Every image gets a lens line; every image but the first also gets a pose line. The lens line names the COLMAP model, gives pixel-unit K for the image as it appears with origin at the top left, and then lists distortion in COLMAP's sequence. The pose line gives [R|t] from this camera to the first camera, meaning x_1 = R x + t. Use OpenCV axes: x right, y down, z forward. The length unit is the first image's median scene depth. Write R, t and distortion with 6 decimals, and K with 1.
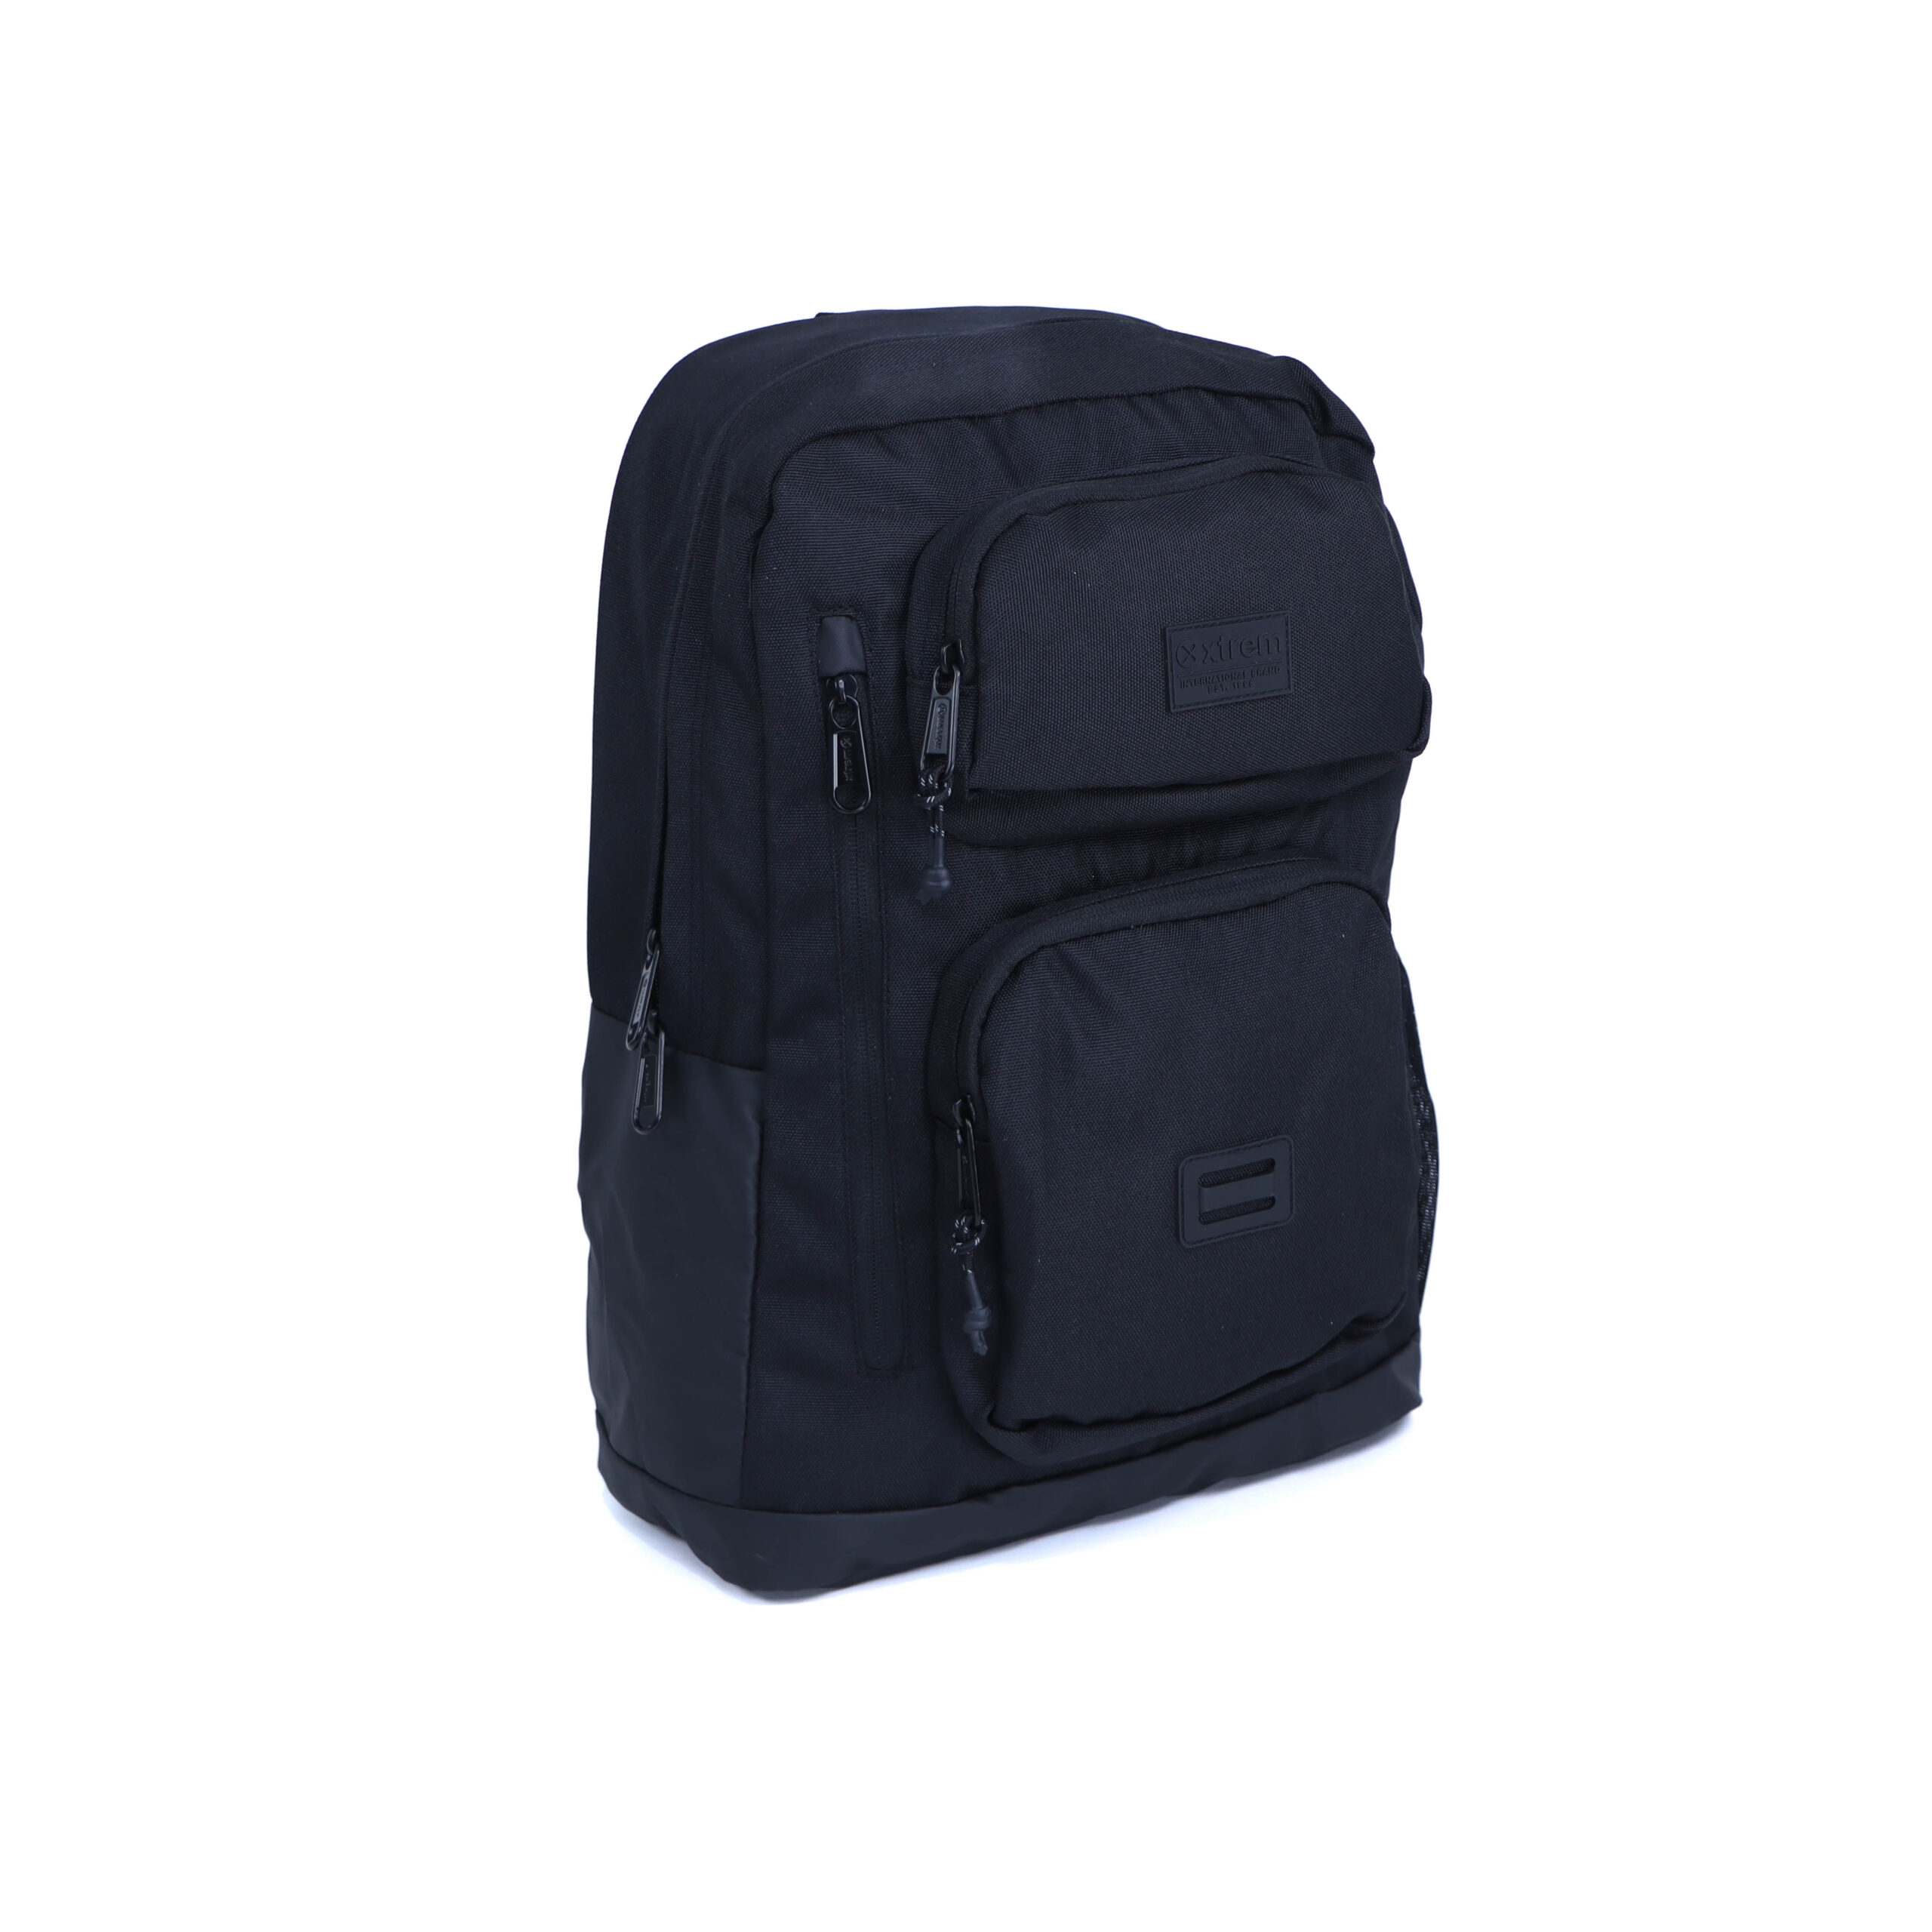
lens RADIAL K [[3637.5, 0, 966.0], [0, 3637.5, 966.0], [0, 0, 1]] dist [-0.063838, -0.185788]
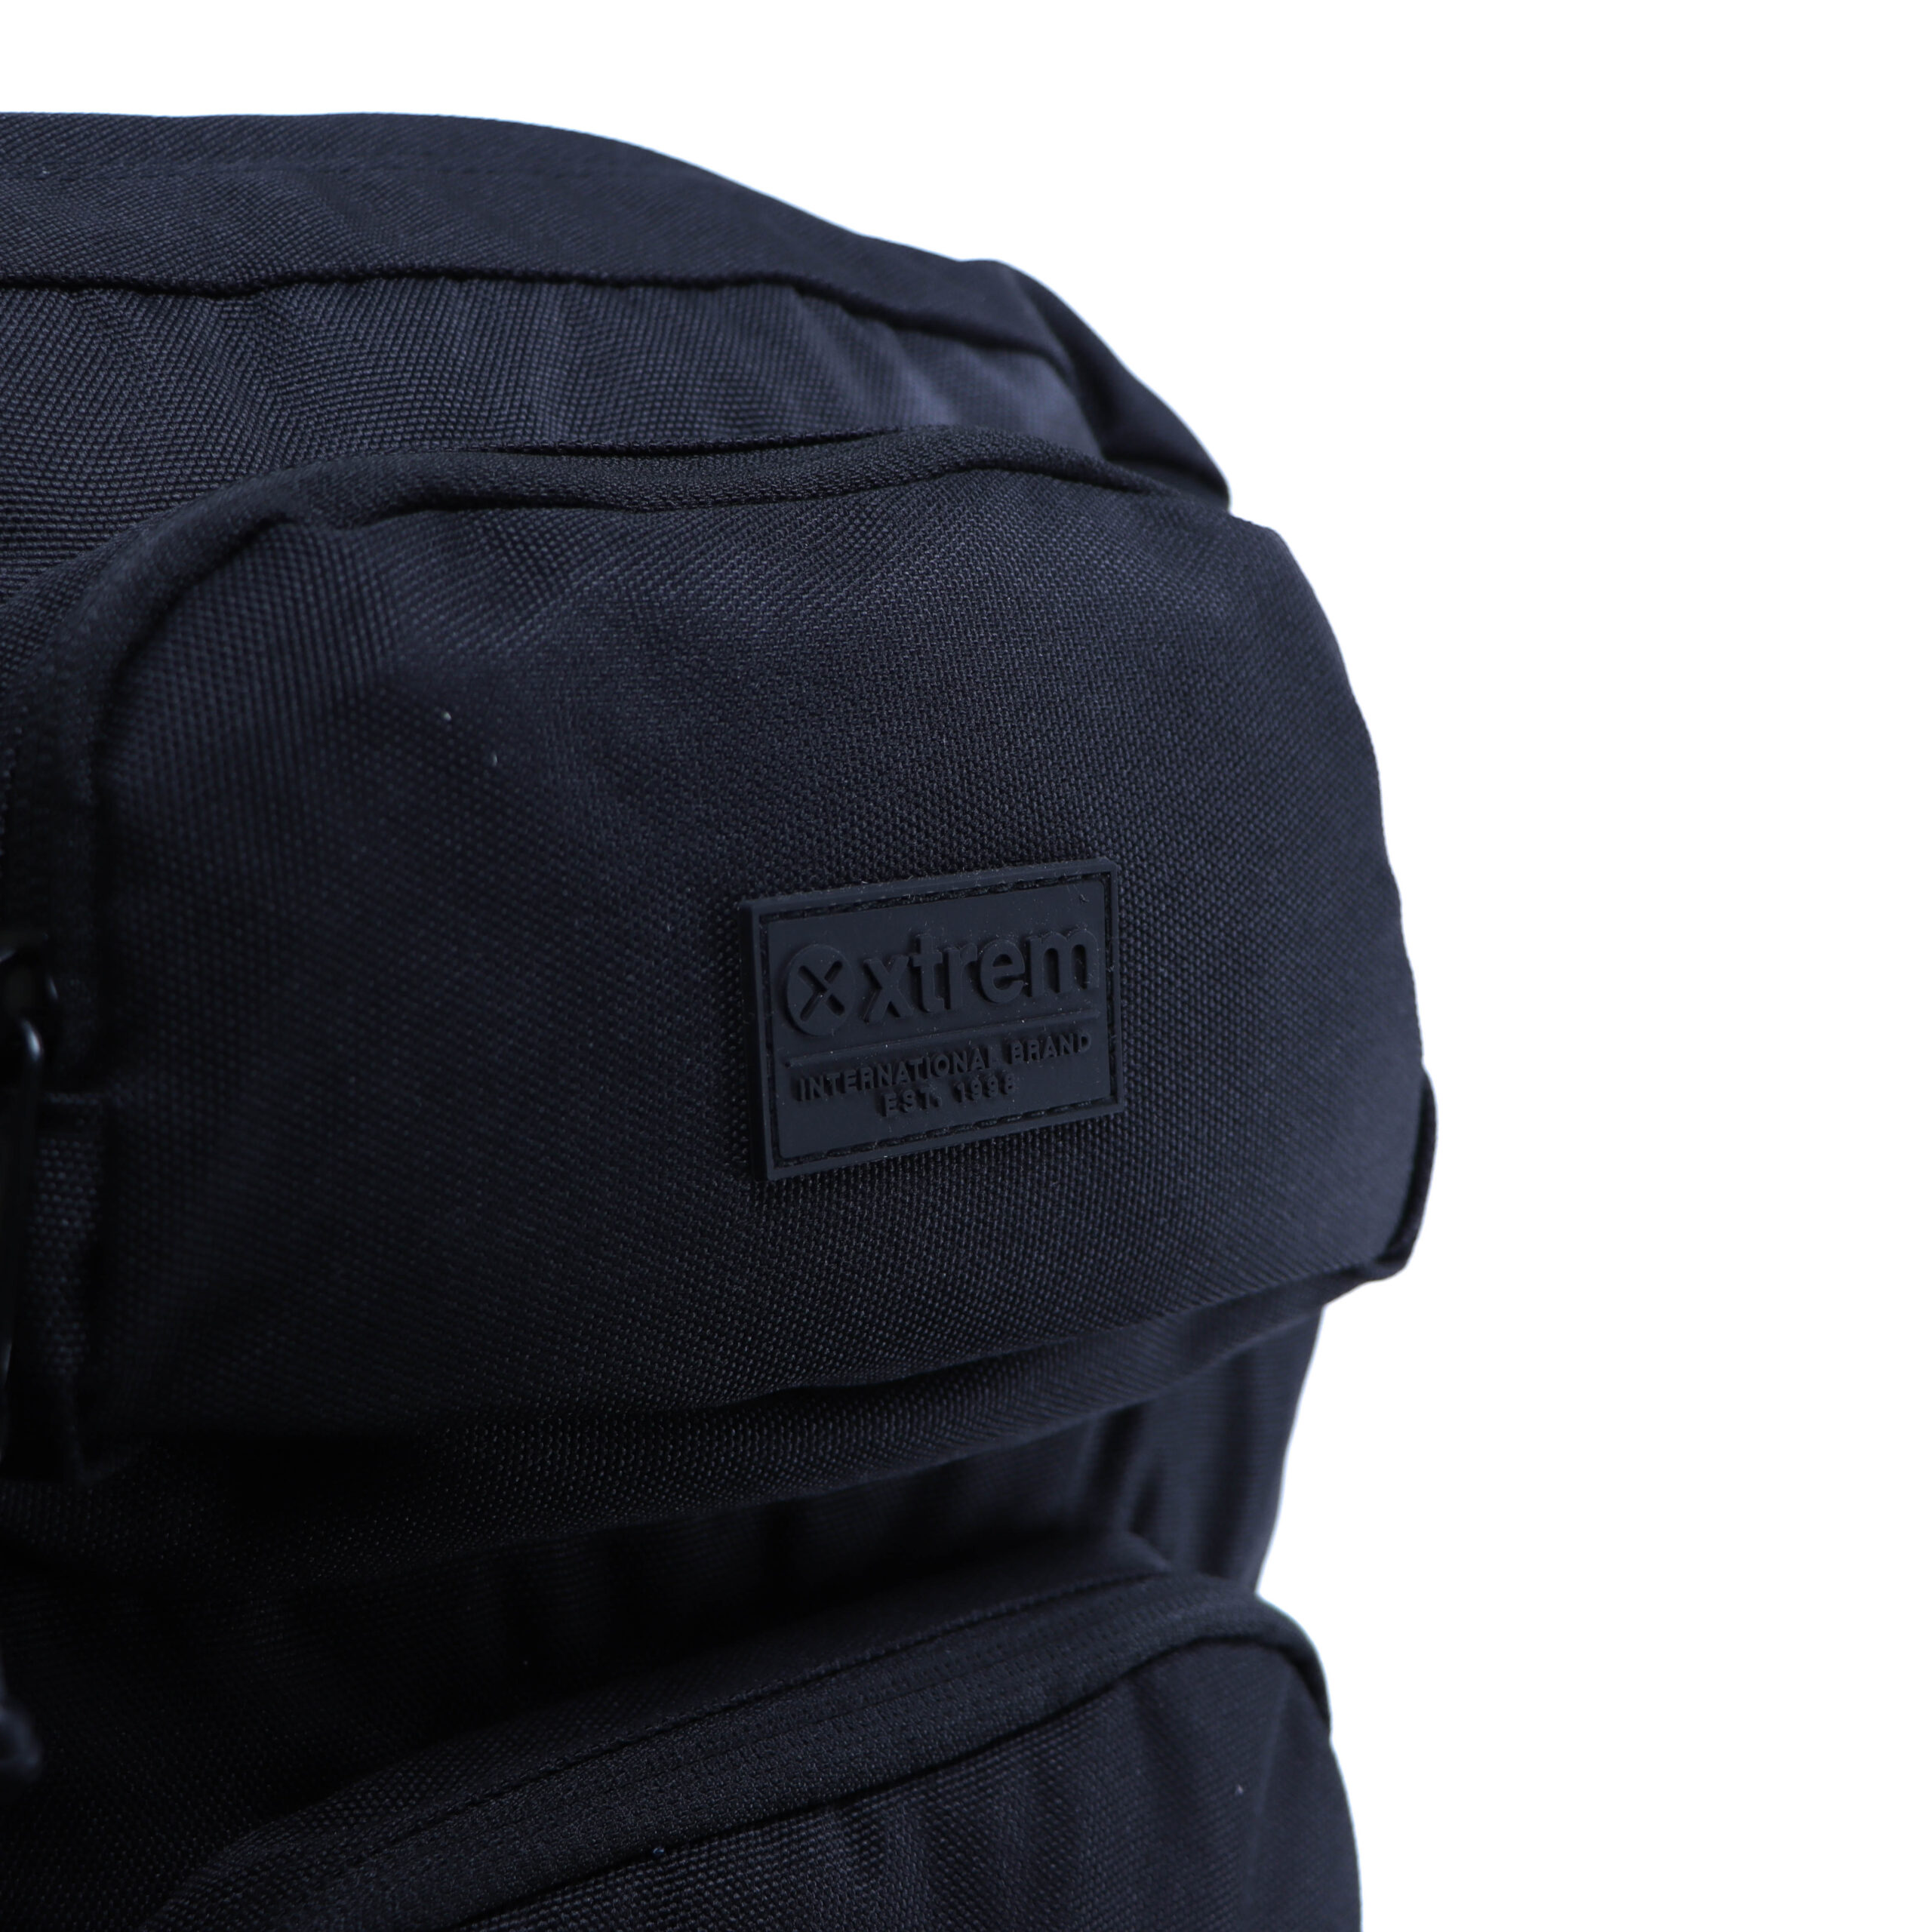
lens RADIAL K [[3637.5, 0, 966.0], [0, 3637.5, 966.0], [0, 0, 1]] dist [-0.063838, -0.185788]
pose [[0.985048, -0.003548, 0.172242, 0.019715], [0.024983, 0.992162, -0.122438, -0.049234], [-0.170458, 0.124910, 0.977416, 0.686790]]
